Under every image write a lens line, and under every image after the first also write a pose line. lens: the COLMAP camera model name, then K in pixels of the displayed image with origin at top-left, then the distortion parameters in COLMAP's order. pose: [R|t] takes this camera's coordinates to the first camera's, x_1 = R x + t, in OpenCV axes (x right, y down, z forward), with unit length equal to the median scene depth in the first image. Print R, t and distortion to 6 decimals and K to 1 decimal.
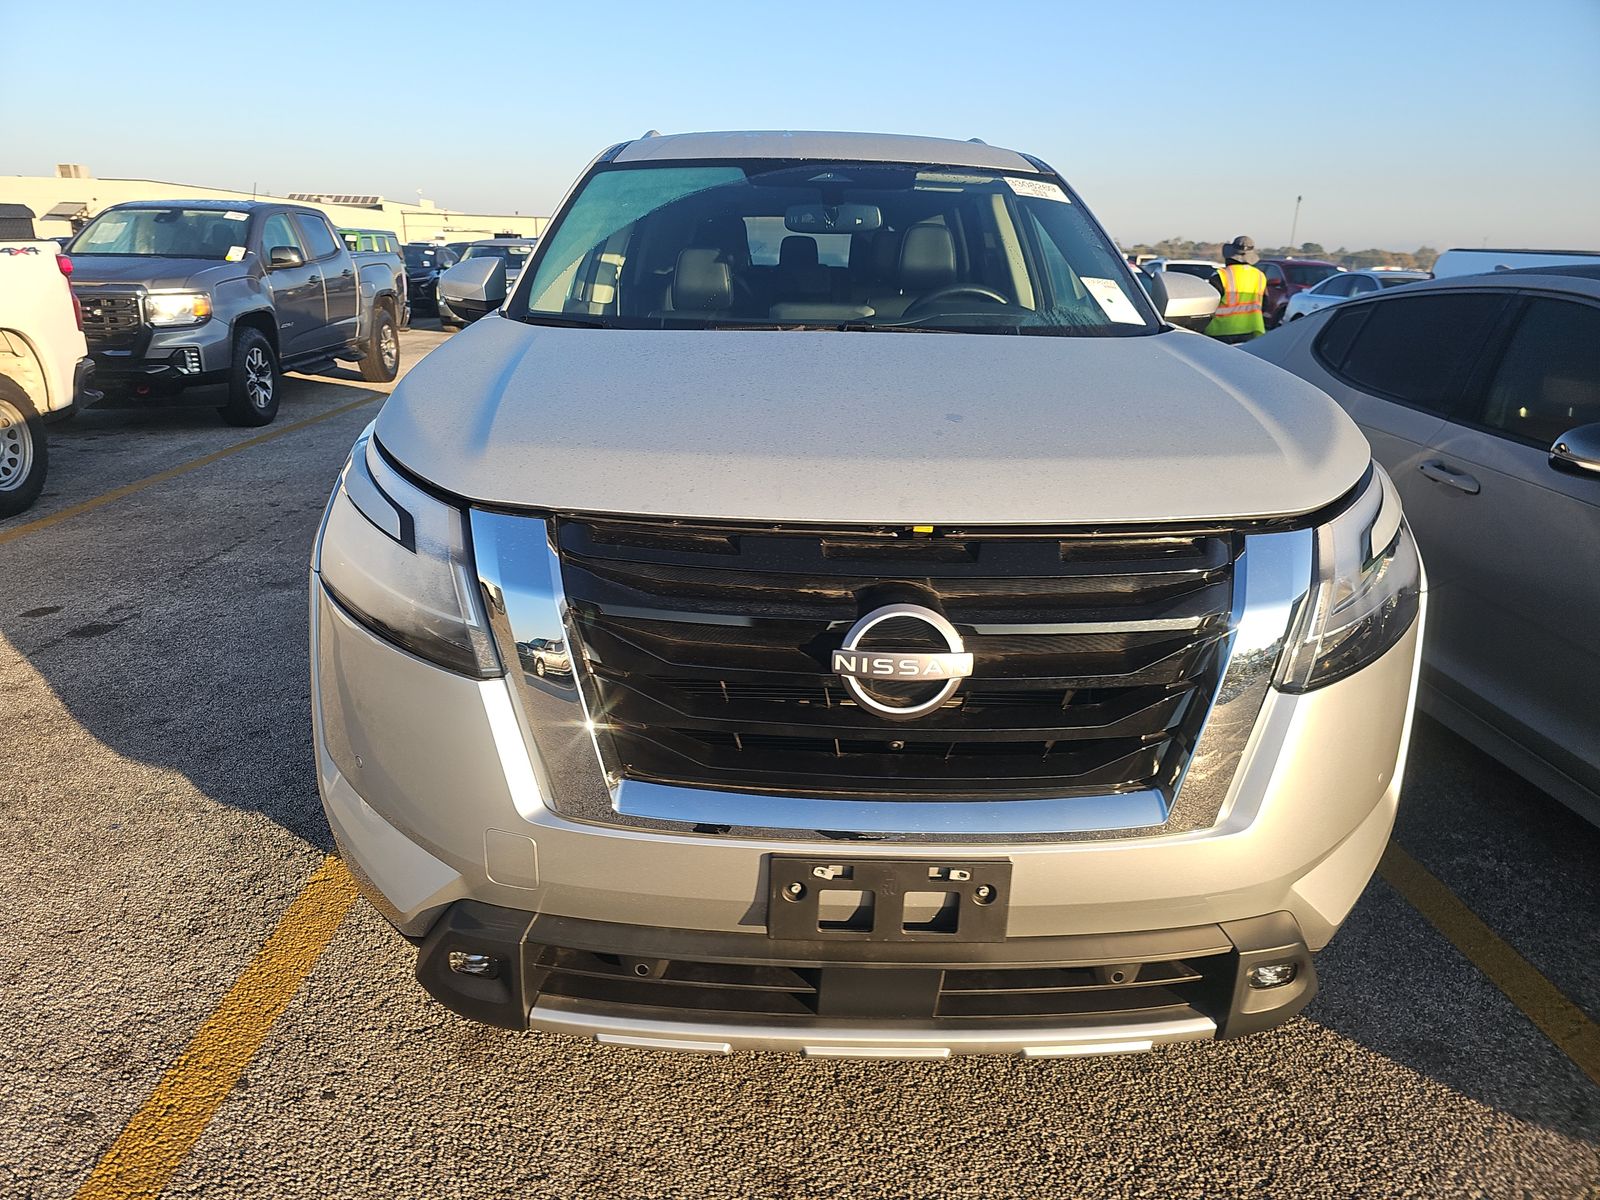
lens RADIAL K [[1079.6, 0, 800.0], [0, 1079.6, 600.0], [0, 0, 1]] dist [0.059824, -0.055962]
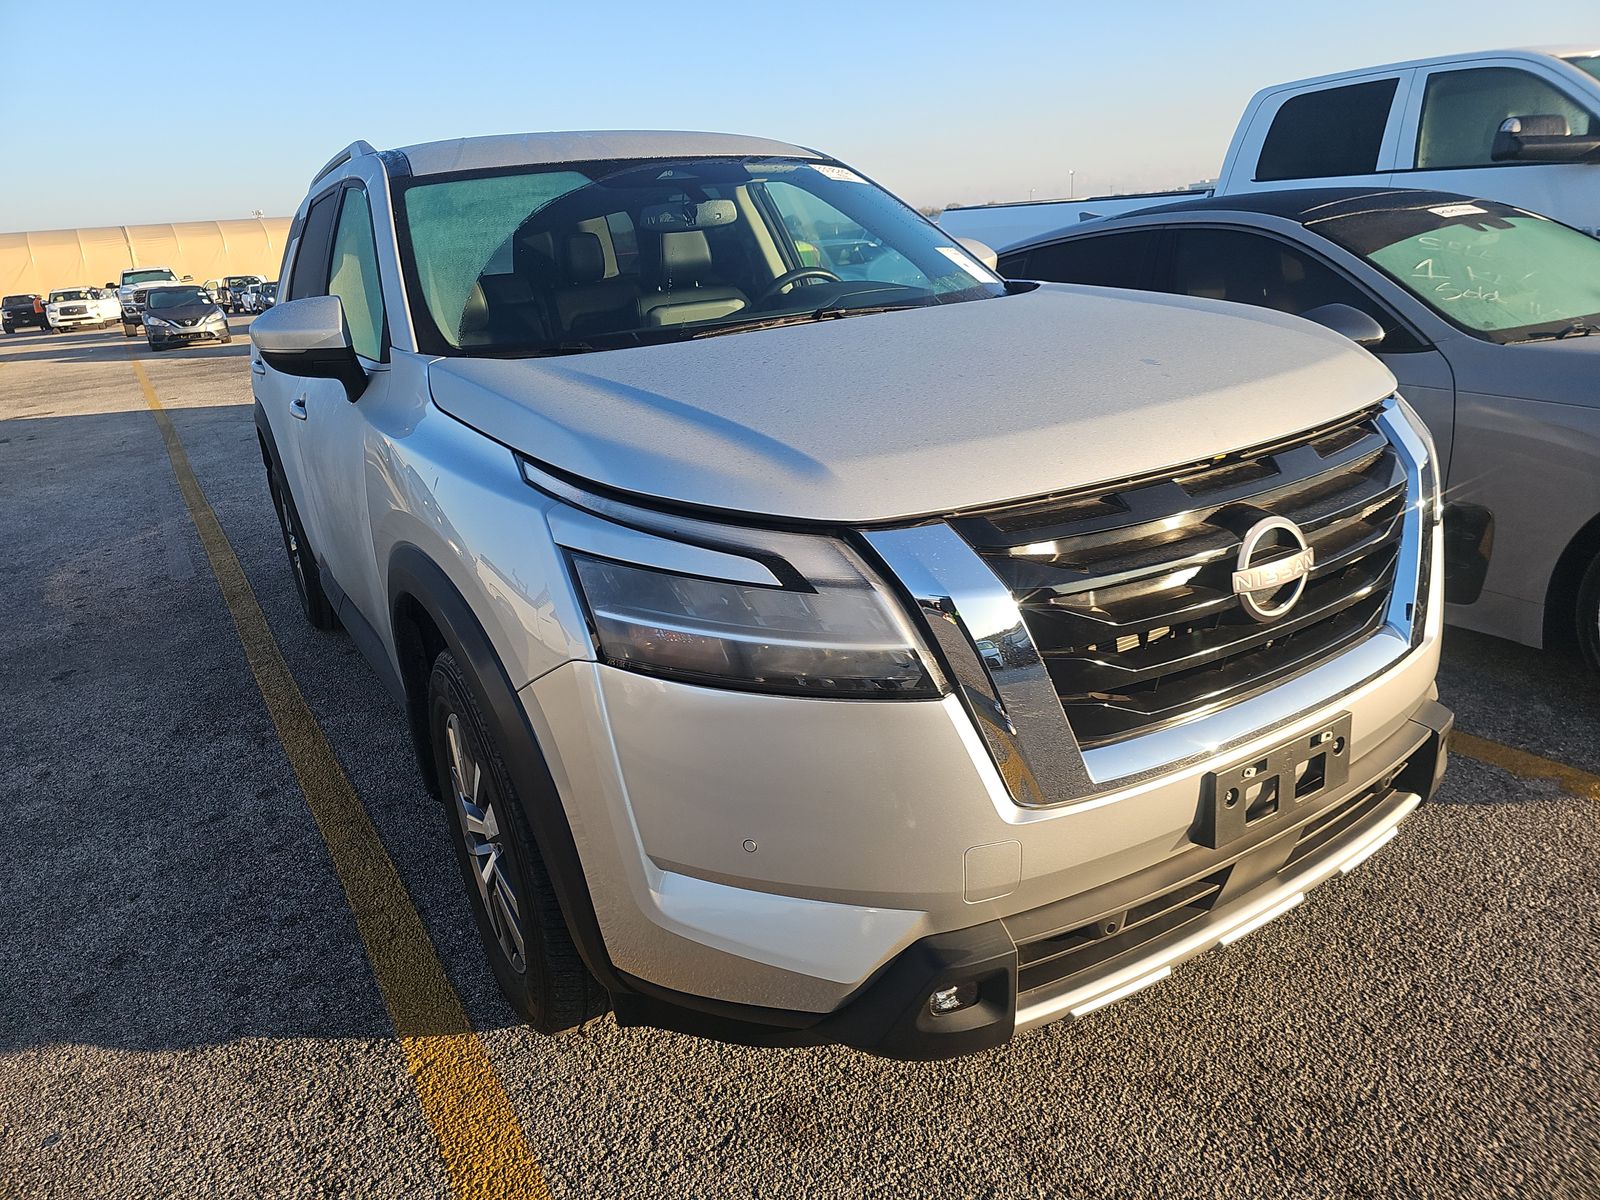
lens RADIAL K [[1090.4, 0, 755.6], [0, 1090.4, 585.2], [0, 0, 1]] dist [0.057690, -0.055336]
pose [[0.845432, -0.241714, 0.476255, -0.725613], [0.247870, 0.967450, 0.050999, -0.095078], [-0.473080, 0.074933, 0.877827, 0.186990]]
